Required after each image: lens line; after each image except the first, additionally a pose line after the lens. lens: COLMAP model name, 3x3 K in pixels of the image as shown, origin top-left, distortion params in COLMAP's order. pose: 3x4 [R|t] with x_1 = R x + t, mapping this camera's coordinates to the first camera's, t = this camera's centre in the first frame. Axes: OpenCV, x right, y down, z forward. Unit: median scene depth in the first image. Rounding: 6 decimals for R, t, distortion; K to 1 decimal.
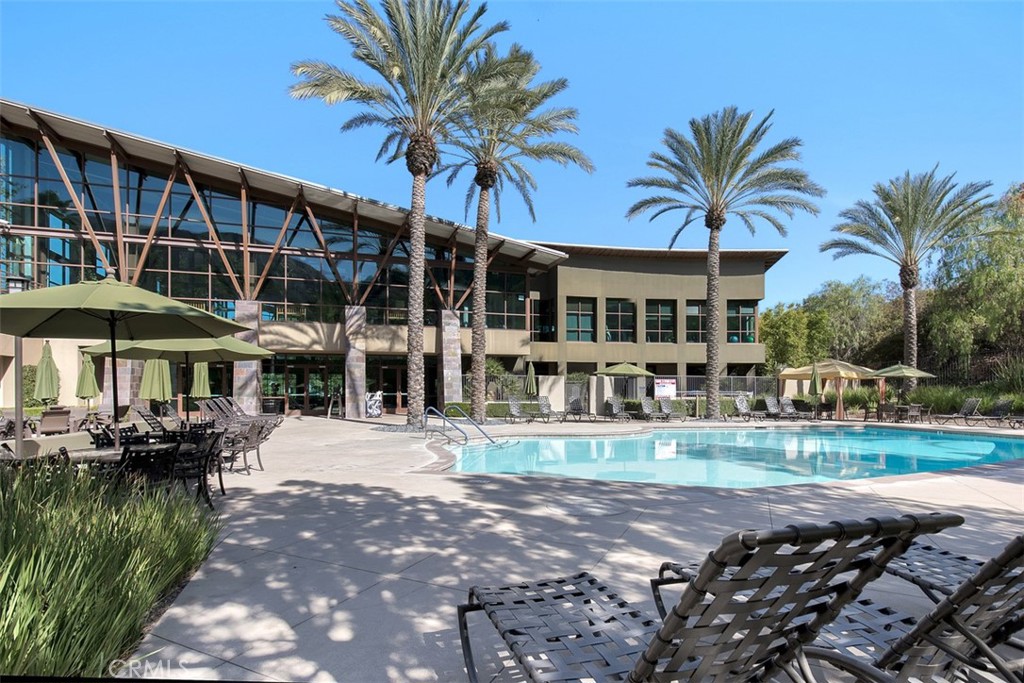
lens RADIAL K [[487.0, 0, 512.7], [0, 487.0, 388.6], [0, 0, 1]] dist [-0.013559, -0.000514]
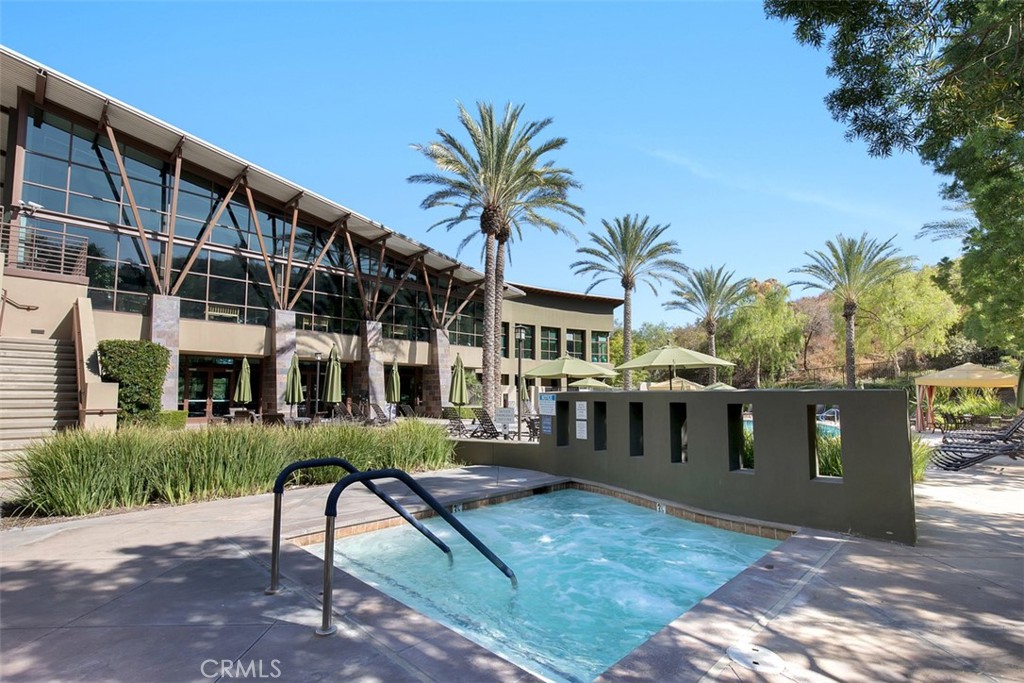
lens RADIAL K [[487.0, 0, 512.7], [0, 487.0, 388.6], [0, 0, 1]] dist [-0.013559, -0.000514]
pose [[0.891272, 0.012519, 0.453296, -0.520054], [-0.006614, 0.999871, -0.014609, -0.000130], [-0.453420, 0.010022, 0.891240, -0.148825]]
